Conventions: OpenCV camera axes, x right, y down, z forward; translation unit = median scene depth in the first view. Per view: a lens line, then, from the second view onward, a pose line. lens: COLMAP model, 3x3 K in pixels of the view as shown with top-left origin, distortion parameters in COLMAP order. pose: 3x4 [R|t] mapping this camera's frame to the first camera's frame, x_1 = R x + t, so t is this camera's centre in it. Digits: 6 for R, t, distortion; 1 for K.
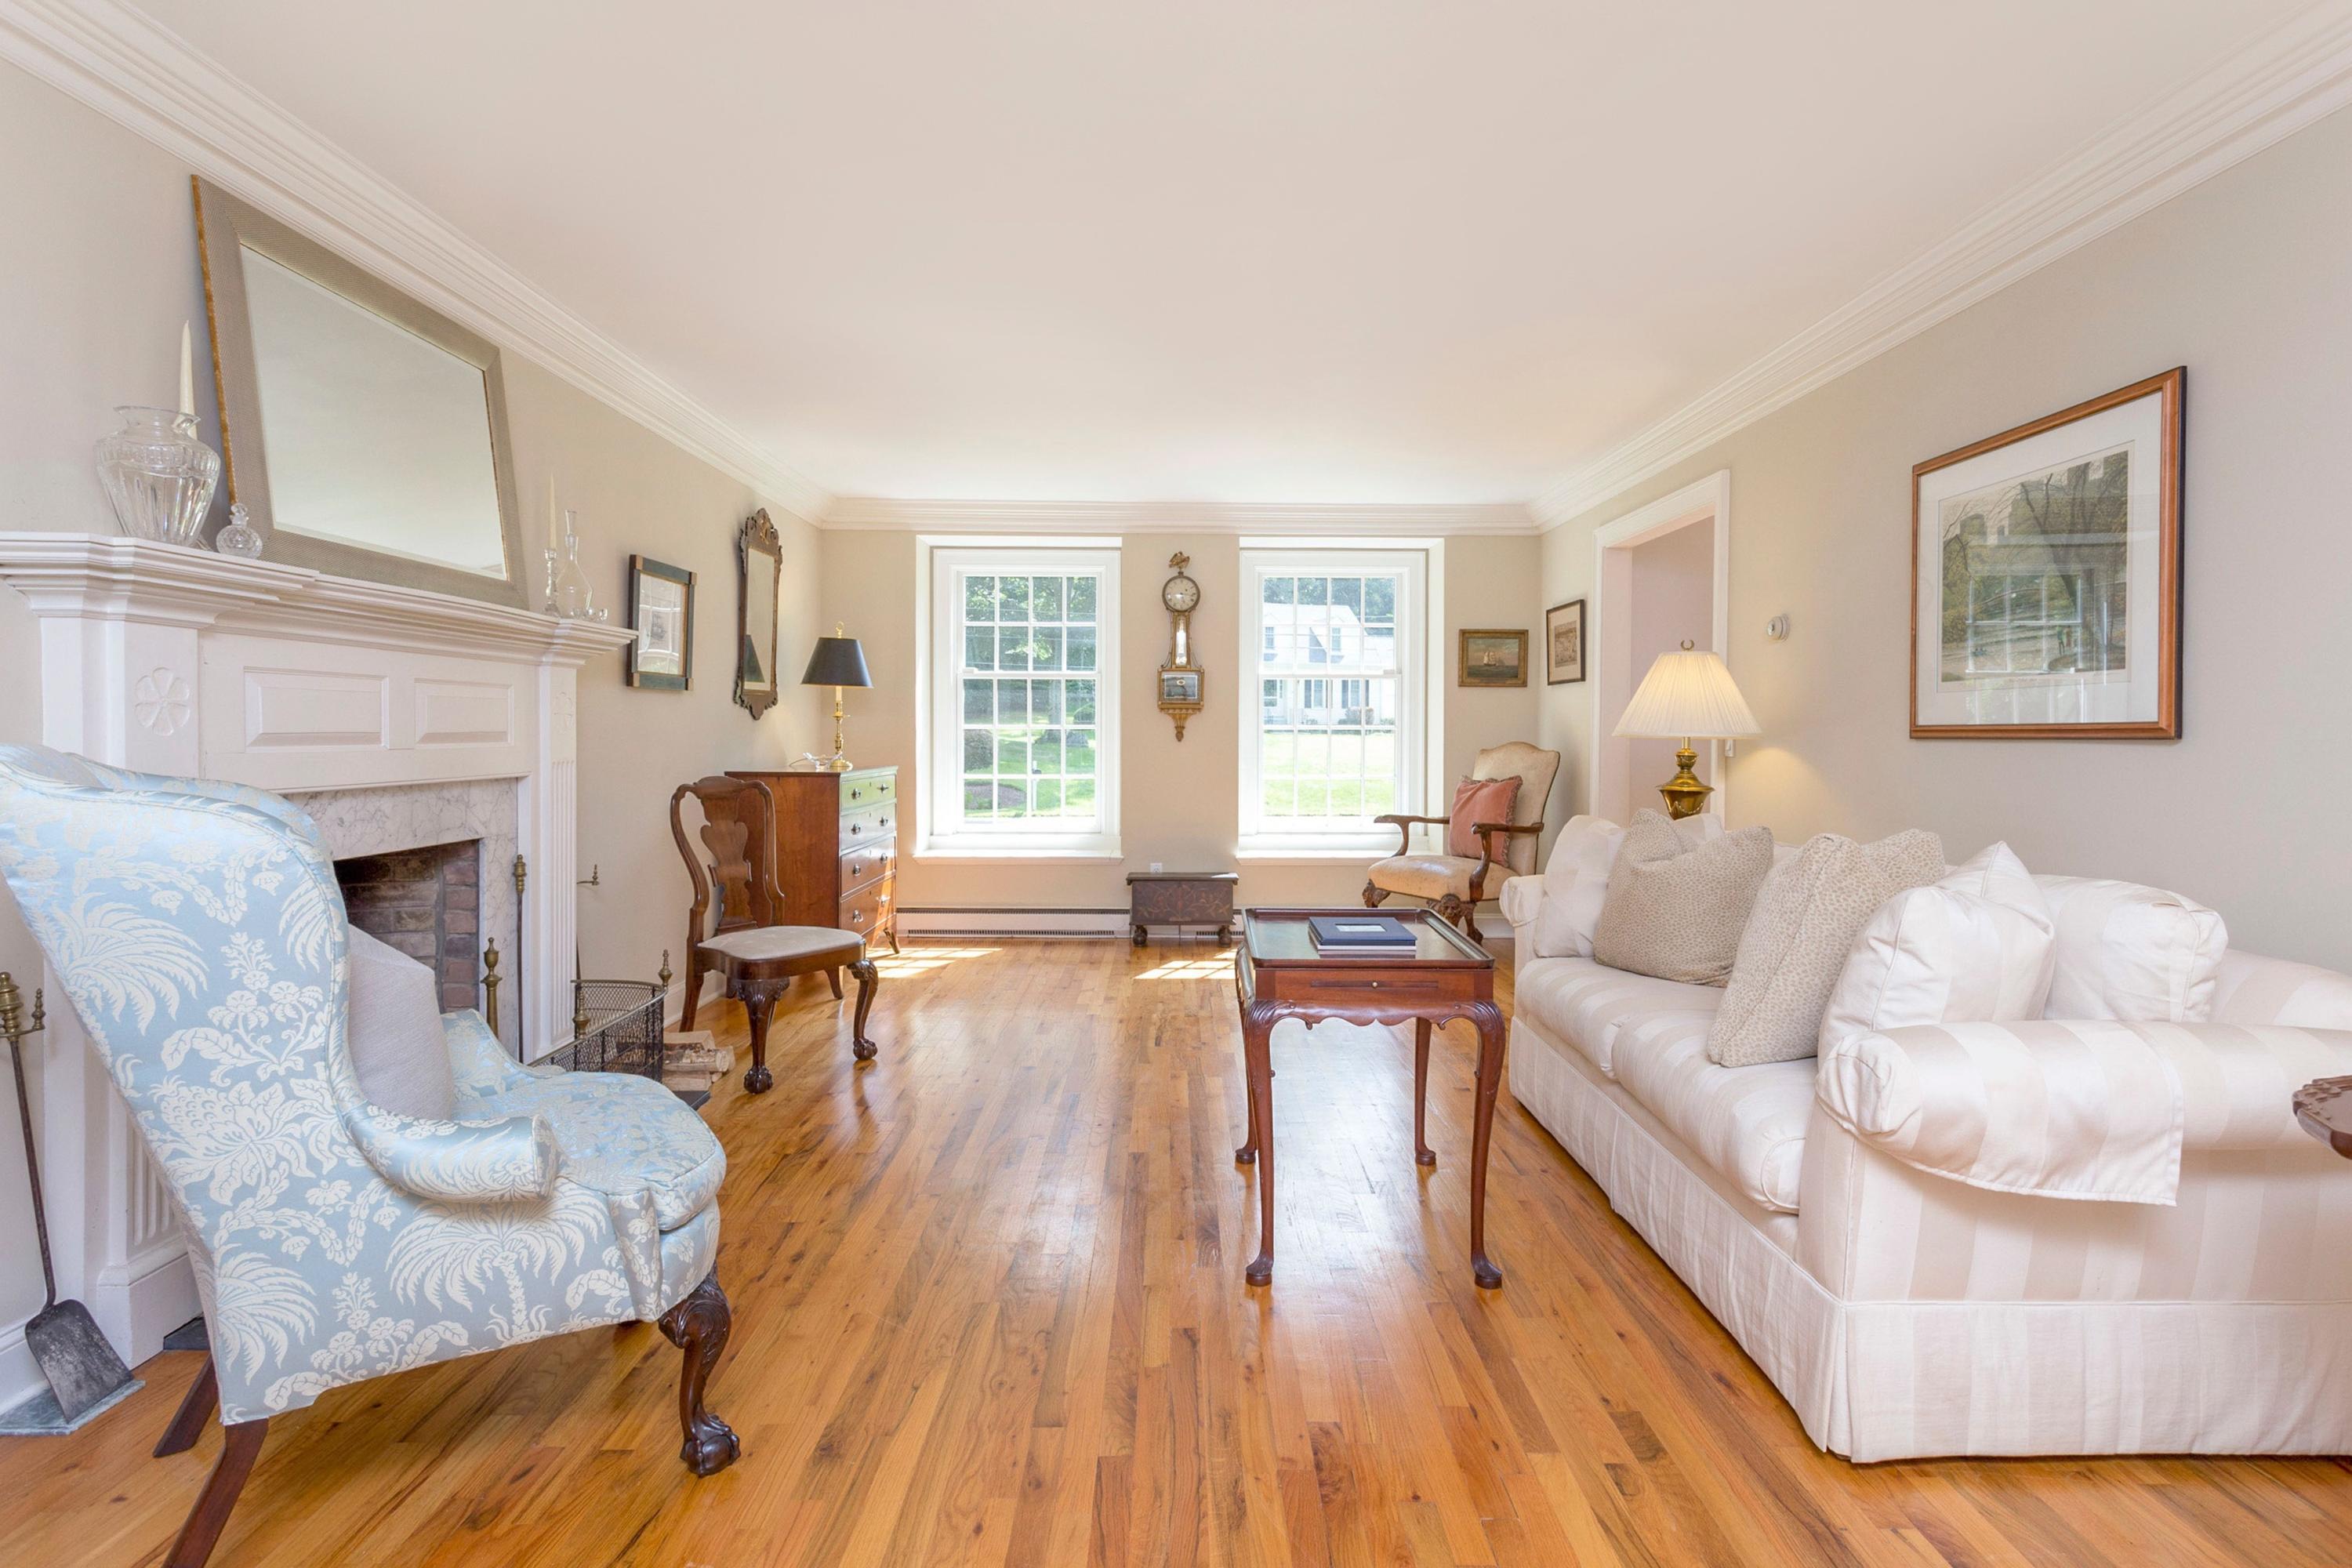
lens RADIAL K [[1206.4, 0, 1176.0], [0, 1206.4, 784.0], [0, 0, 1]] dist [0.000008, -0.000108]
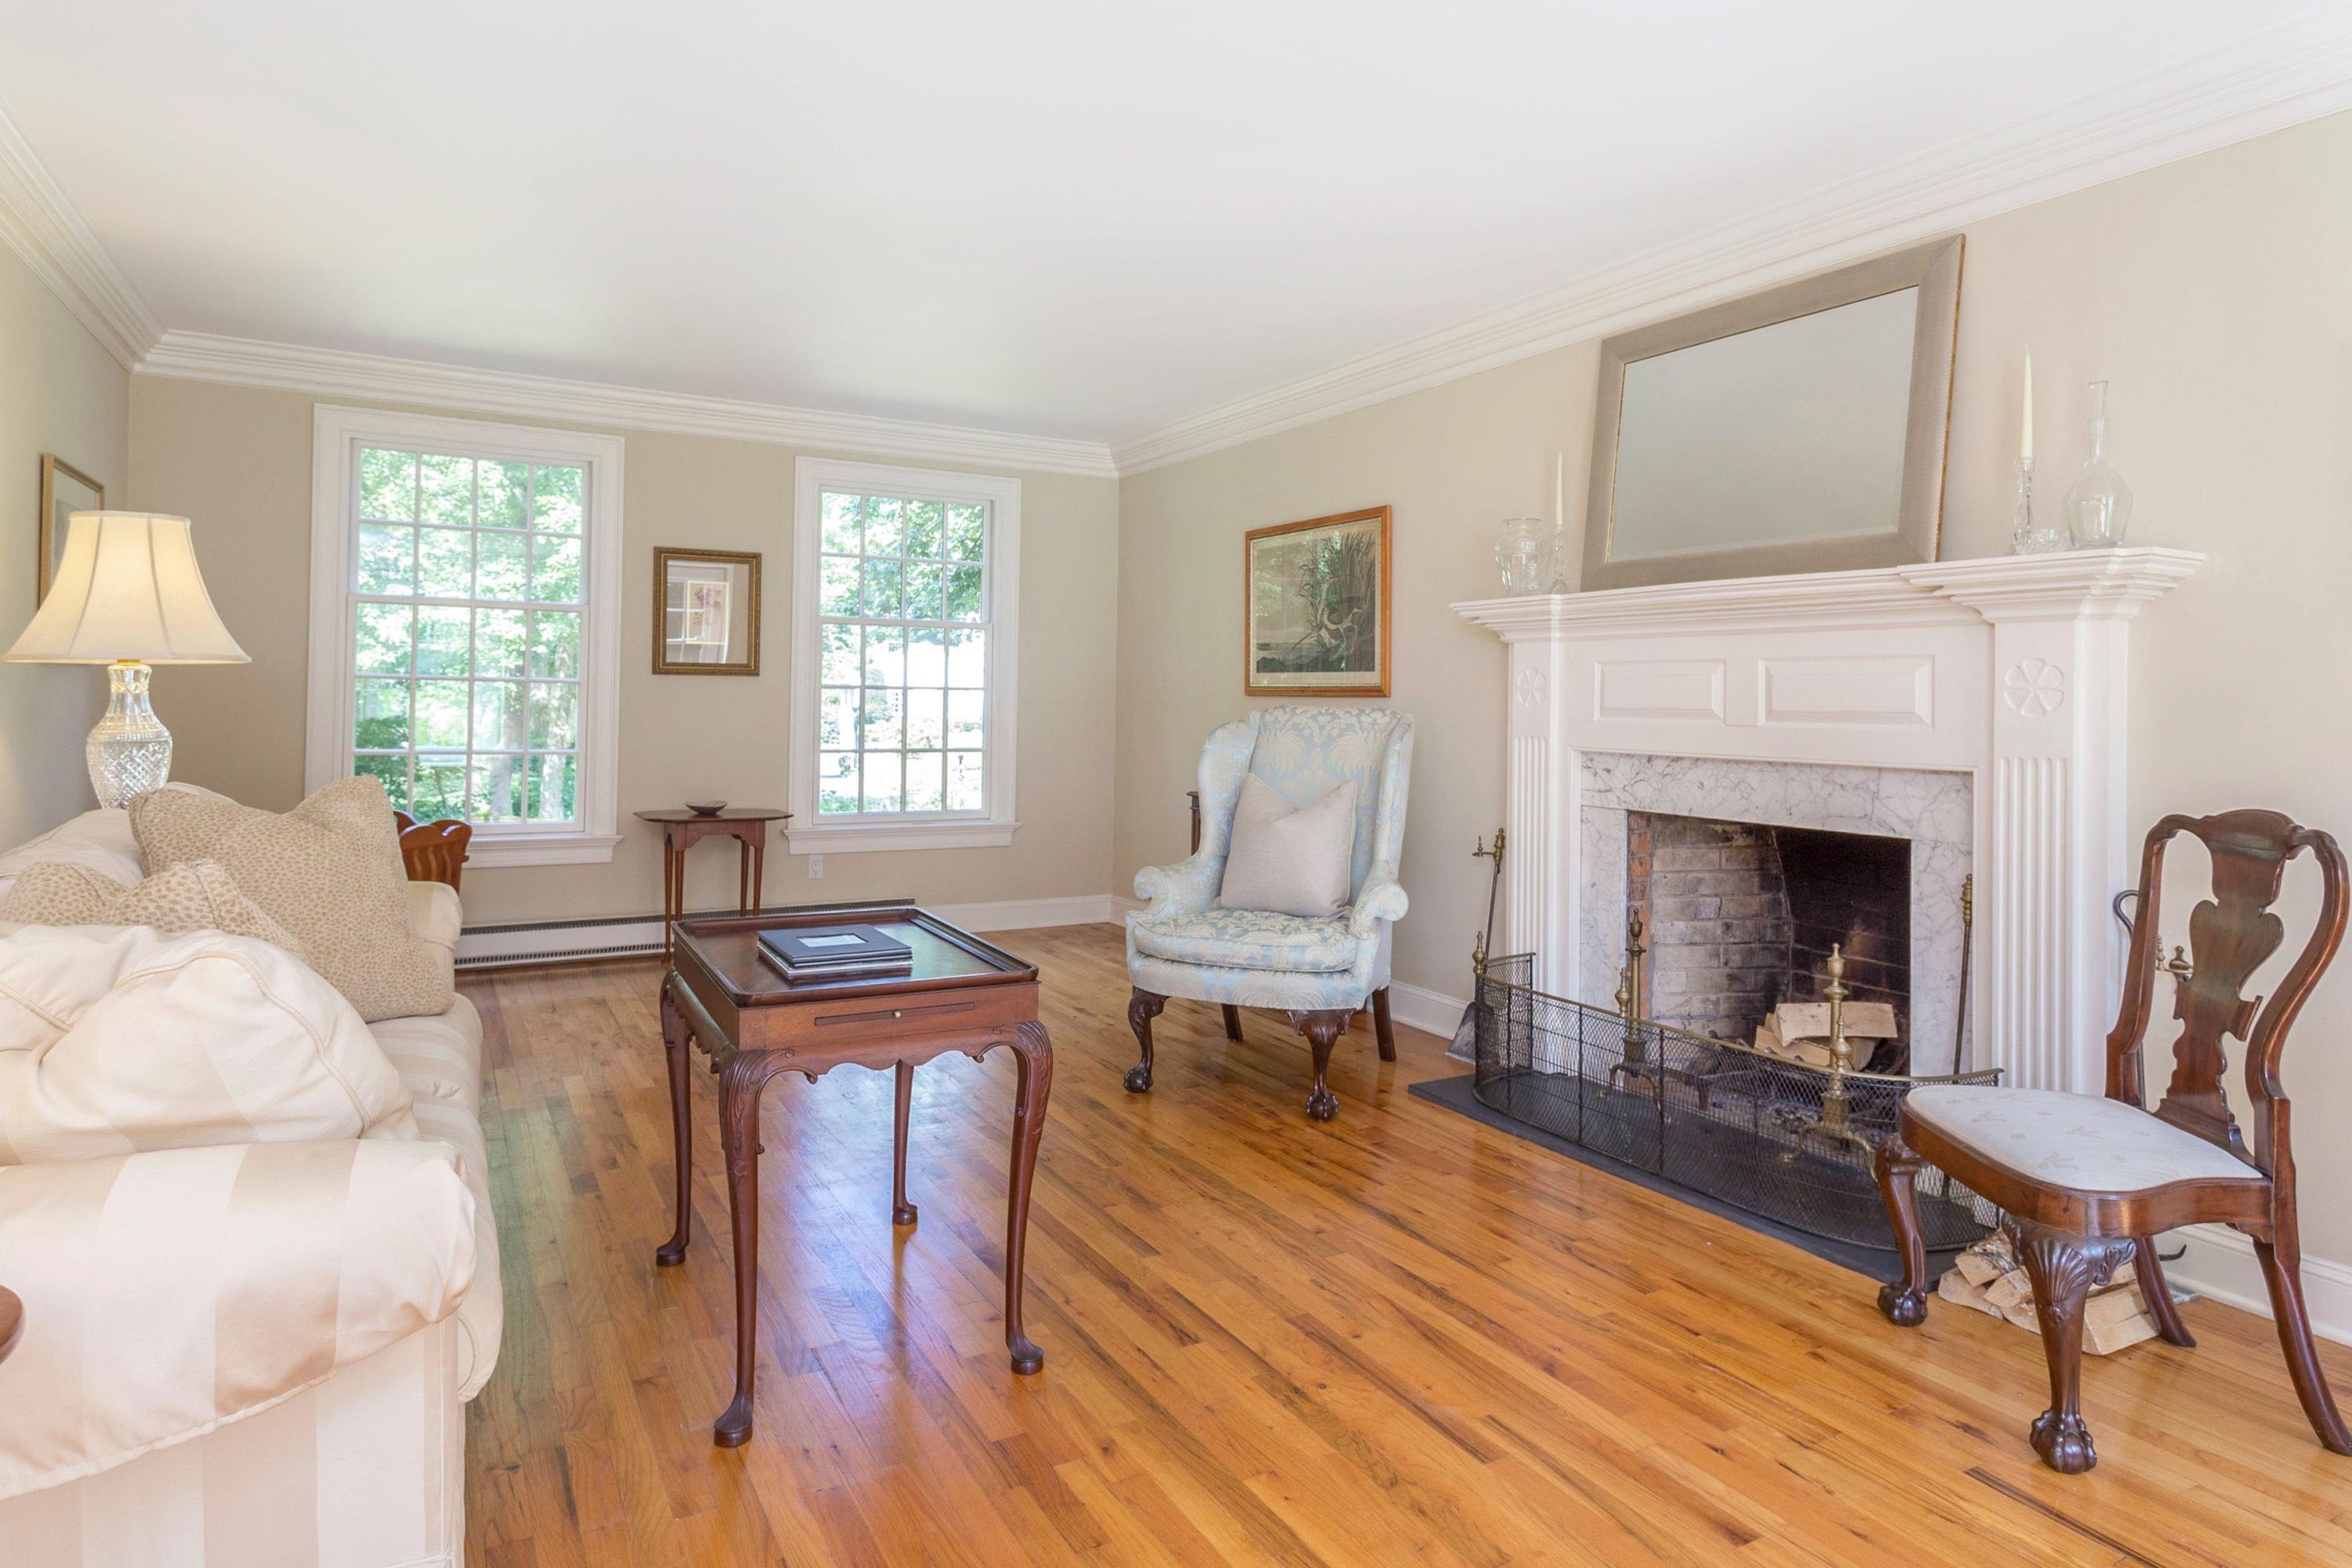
lens RADIAL K [[1327.0, 0, 1177.7], [0, 1327.0, 697.8], [0, 0, 1]] dist [0.001234, 0.000357]
pose [[-0.870299, -0.020037, -0.492115, 0.333841], [-0.042737, 0.998476, 0.034925, -0.065410], [0.490665, 0.051427, -0.869829, 1.598044]]
